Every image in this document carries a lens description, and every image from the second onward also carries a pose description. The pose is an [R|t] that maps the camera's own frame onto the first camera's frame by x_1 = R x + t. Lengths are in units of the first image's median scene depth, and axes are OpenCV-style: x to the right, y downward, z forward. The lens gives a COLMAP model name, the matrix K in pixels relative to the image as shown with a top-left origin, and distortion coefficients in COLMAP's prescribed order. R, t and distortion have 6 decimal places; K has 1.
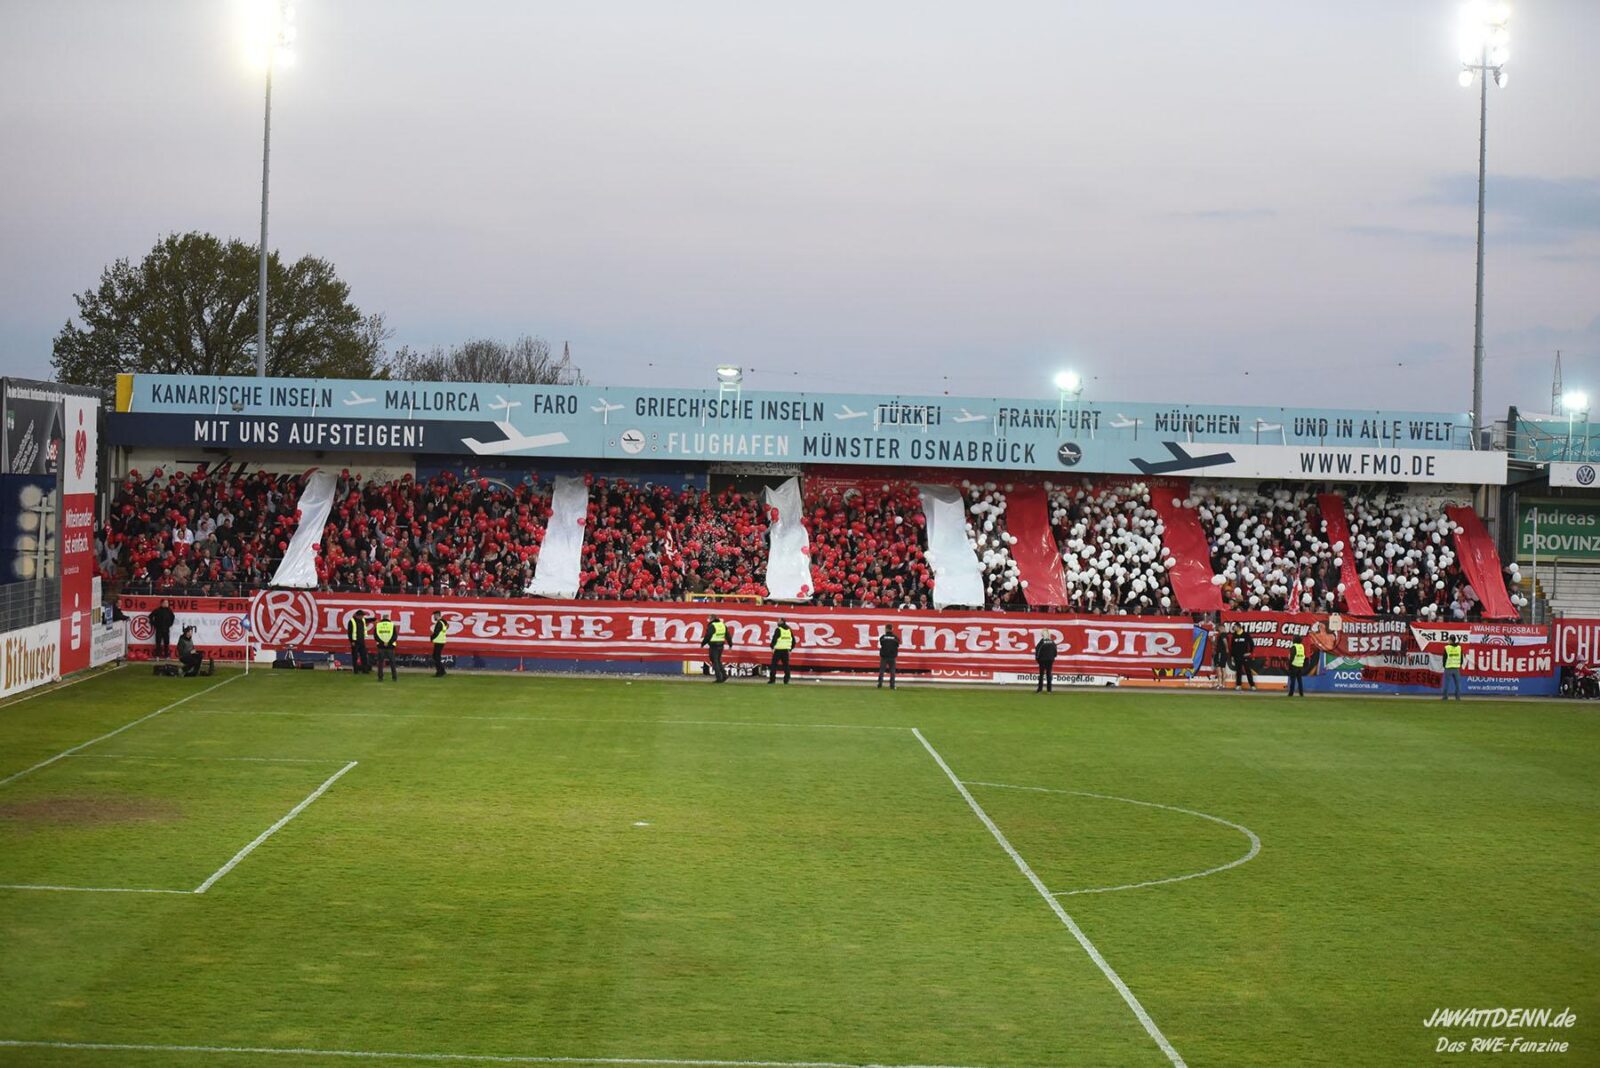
lens RADIAL K [[3264.0, 0, 789.9], [0, 3264.0, 534.9], [0, 0, 1]] dist [-0.243039, 0.000000]
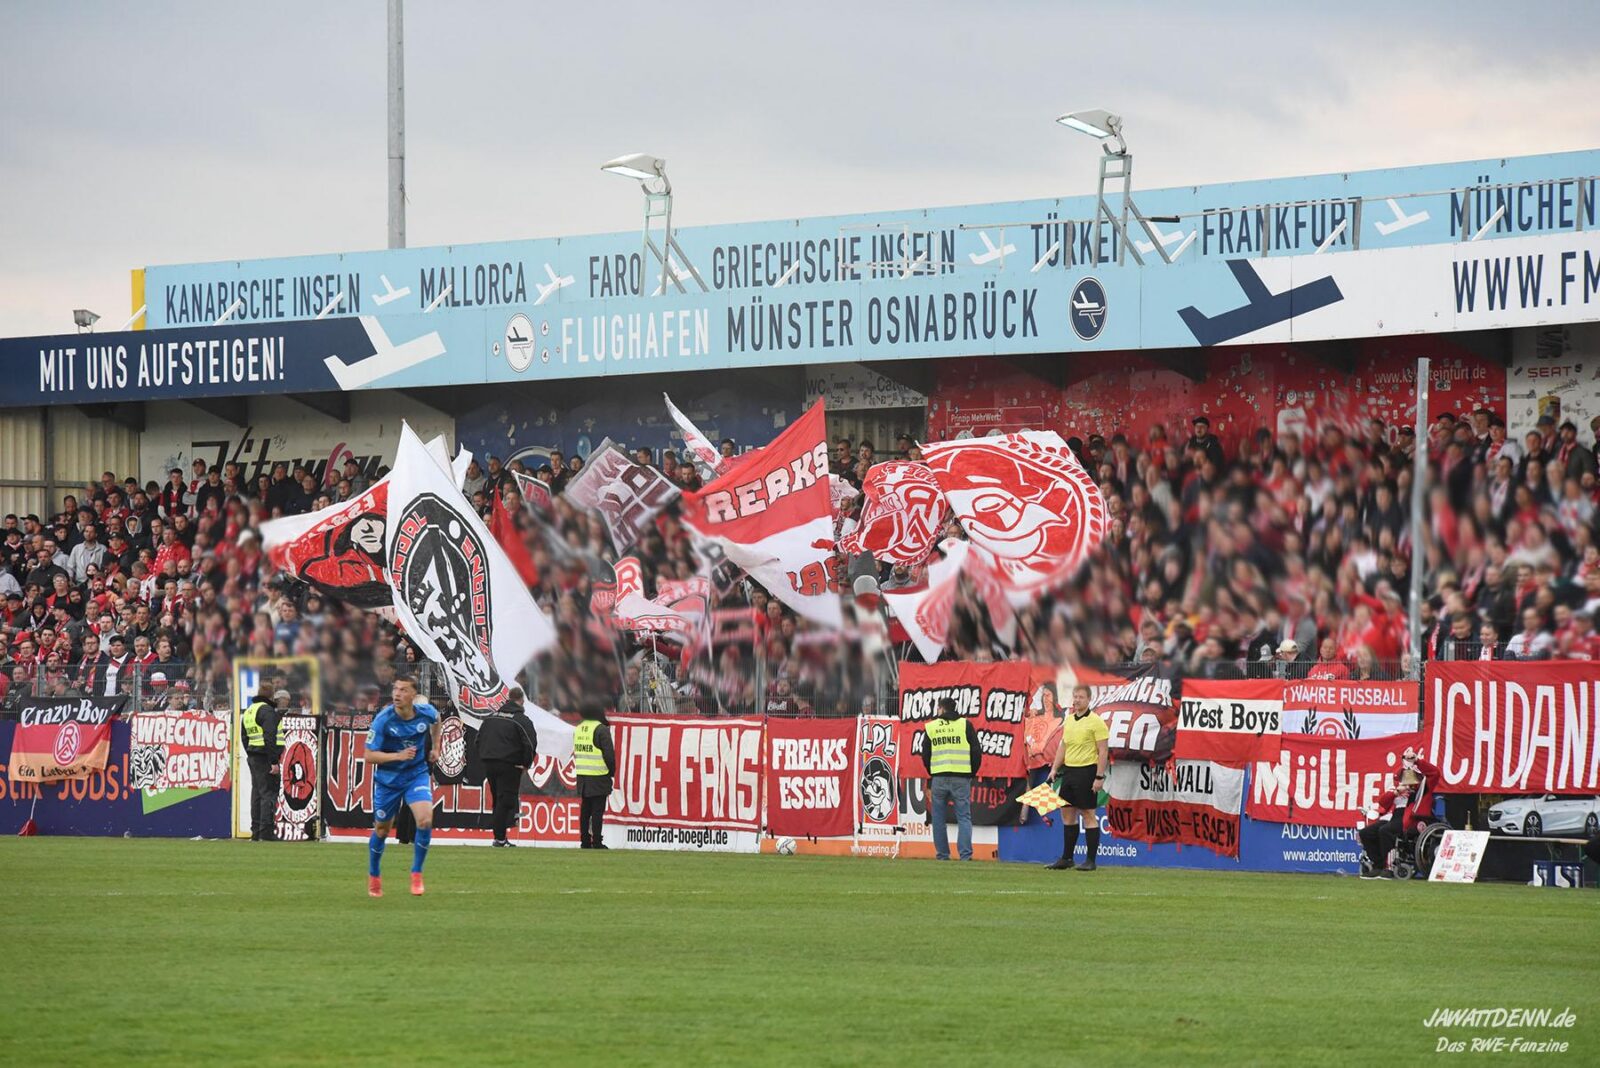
lens RADIAL K [[8517.9, 0, 799.1], [0, 8517.9, 531.1], [0, 0, 1]] dist [2.388036, 0.000000]
pose [[0.531787, -0.042652, -0.845804, 1.009499], [-0.008046, 0.998431, -0.055407, 0.064911], [0.846840, 0.036270, 0.530609, 0.426162]]
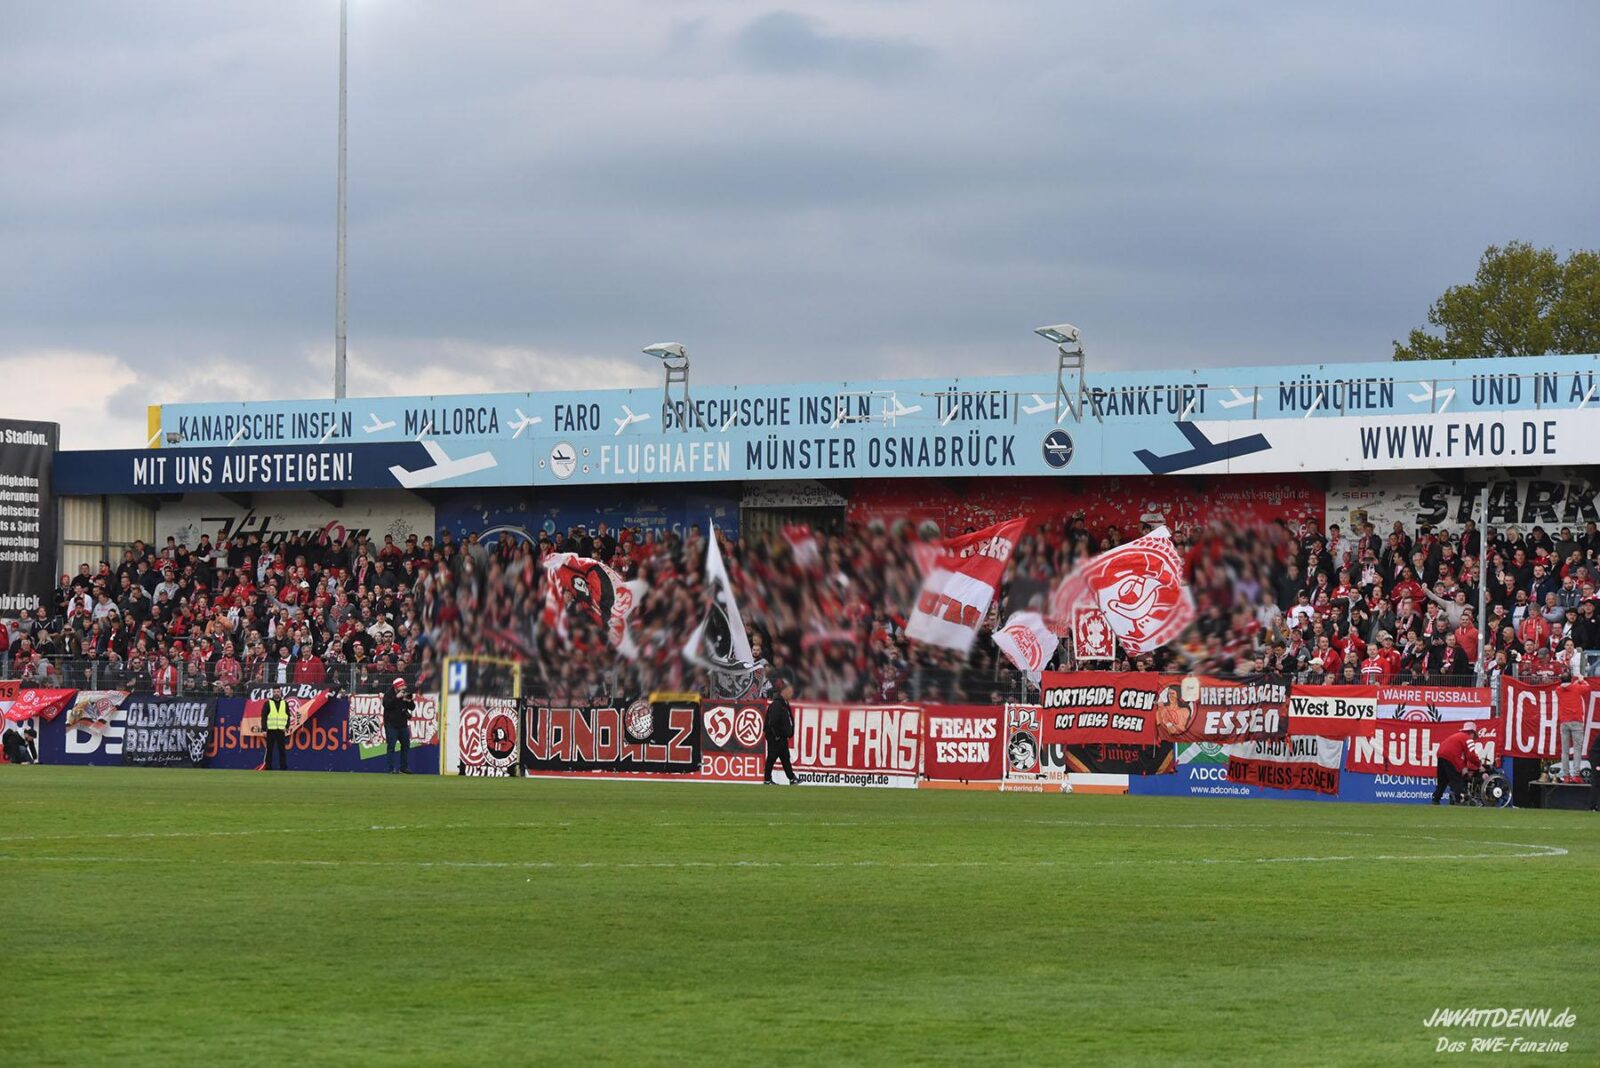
lens RADIAL K [[5381.7, 0, 788.5], [0, 5381.7, 541.2], [0, 0, 1]] dist [0.468873, 0.000000]
pose [[0.742204, -0.036947, -0.669155, 0.796564], [-0.006816, 0.998011, -0.062666, 0.063771], [0.670140, 0.051072, 0.740476, 0.181951]]
